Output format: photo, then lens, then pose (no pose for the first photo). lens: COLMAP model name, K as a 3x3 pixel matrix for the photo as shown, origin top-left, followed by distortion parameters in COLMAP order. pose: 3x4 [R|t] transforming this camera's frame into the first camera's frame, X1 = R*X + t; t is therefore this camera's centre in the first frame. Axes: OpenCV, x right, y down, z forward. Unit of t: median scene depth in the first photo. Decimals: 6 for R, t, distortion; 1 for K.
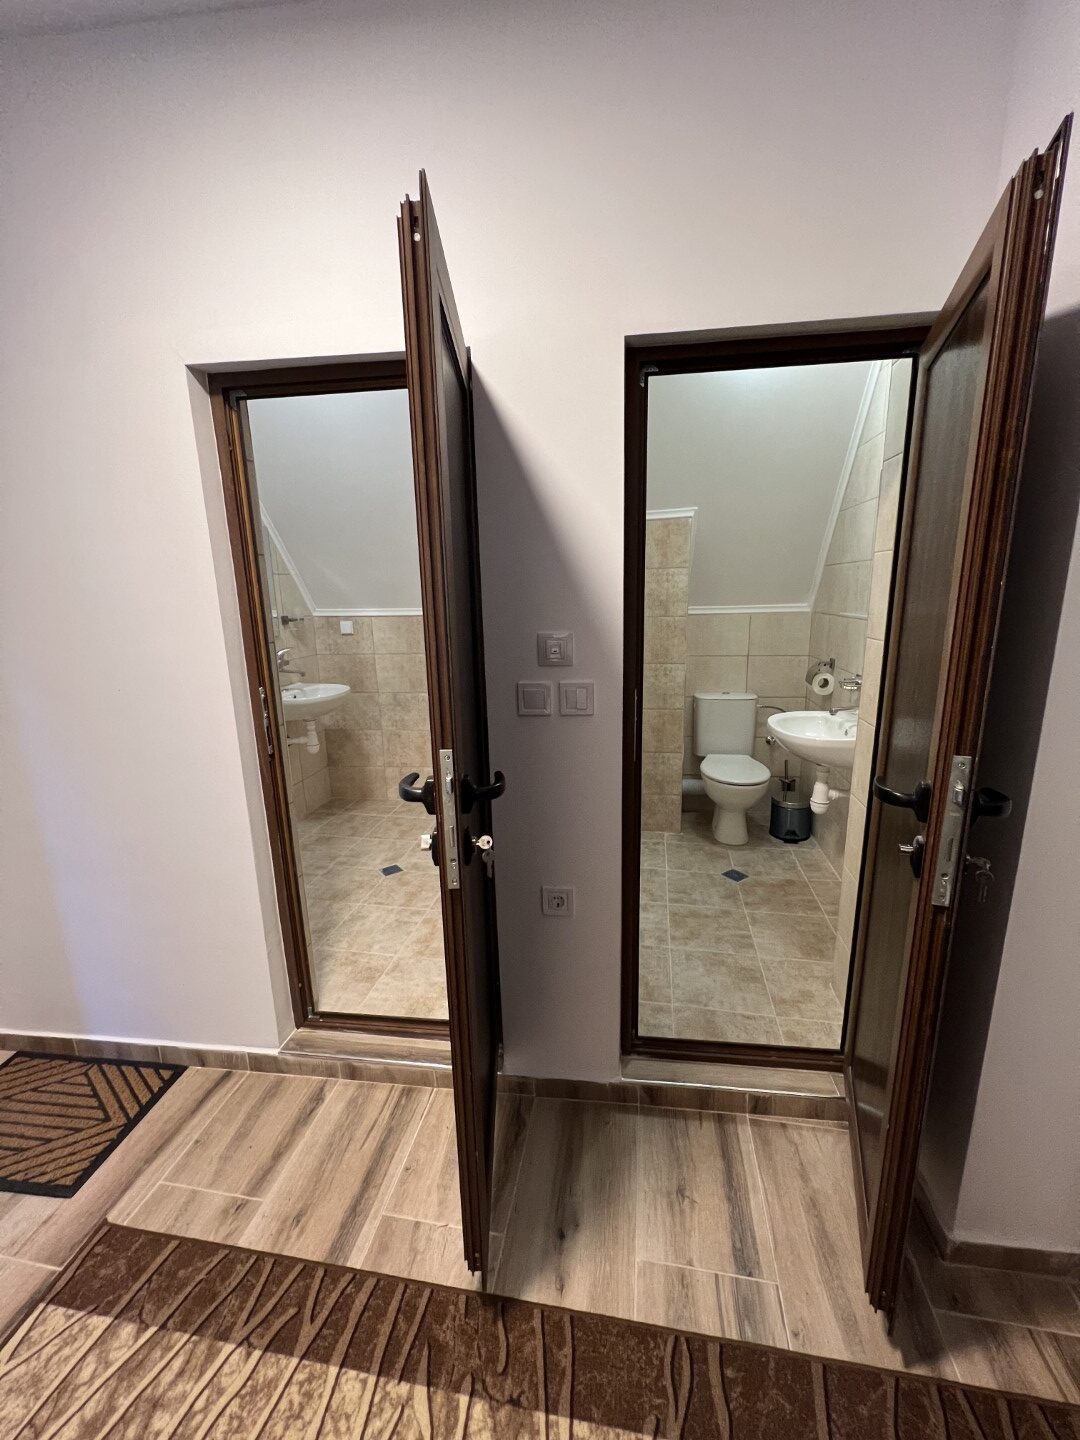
lens RADIAL K [[576.5, 0, 540.0], [0, 576.5, 720.0], [0, 0, 1]] dist [0.000614, -0.000003]
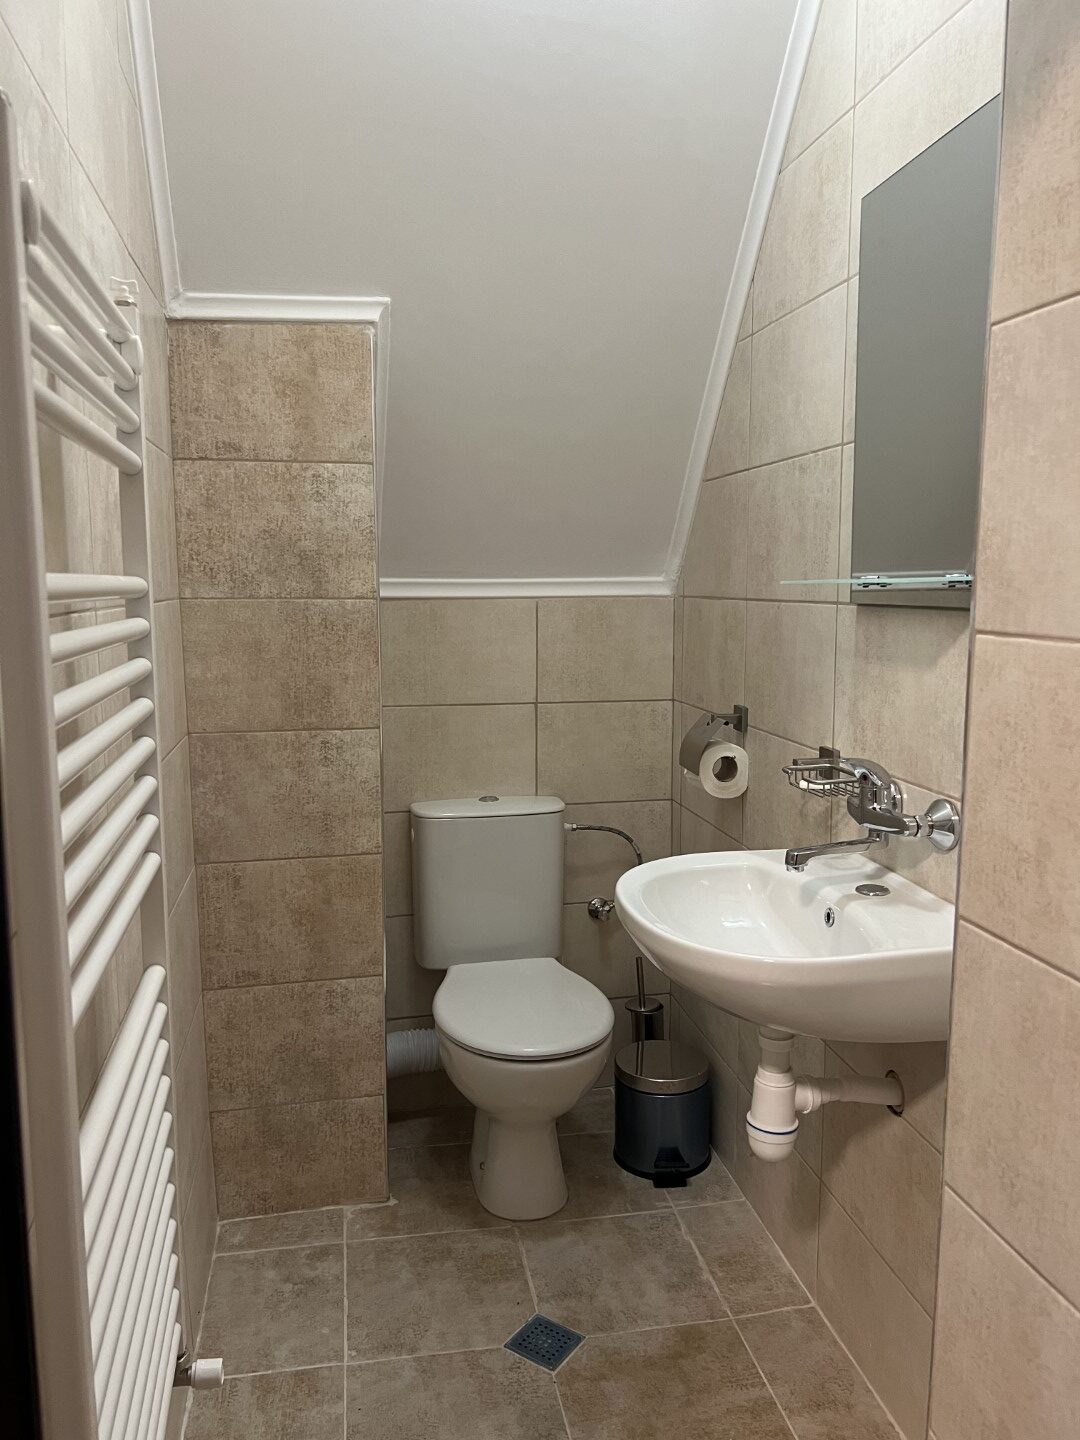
lens RADIAL K [[1015.2, 0, 540.0], [0, 1015.2, 720.0], [0, 0, 1]] dist [-0.001463, -0.006333]
pose [[0.930465, -0.021632, 0.365741, 0.116190], [0.056875, 0.994682, -0.085864, -0.042796], [-0.361939, 0.100695, 0.926747, 0.381726]]
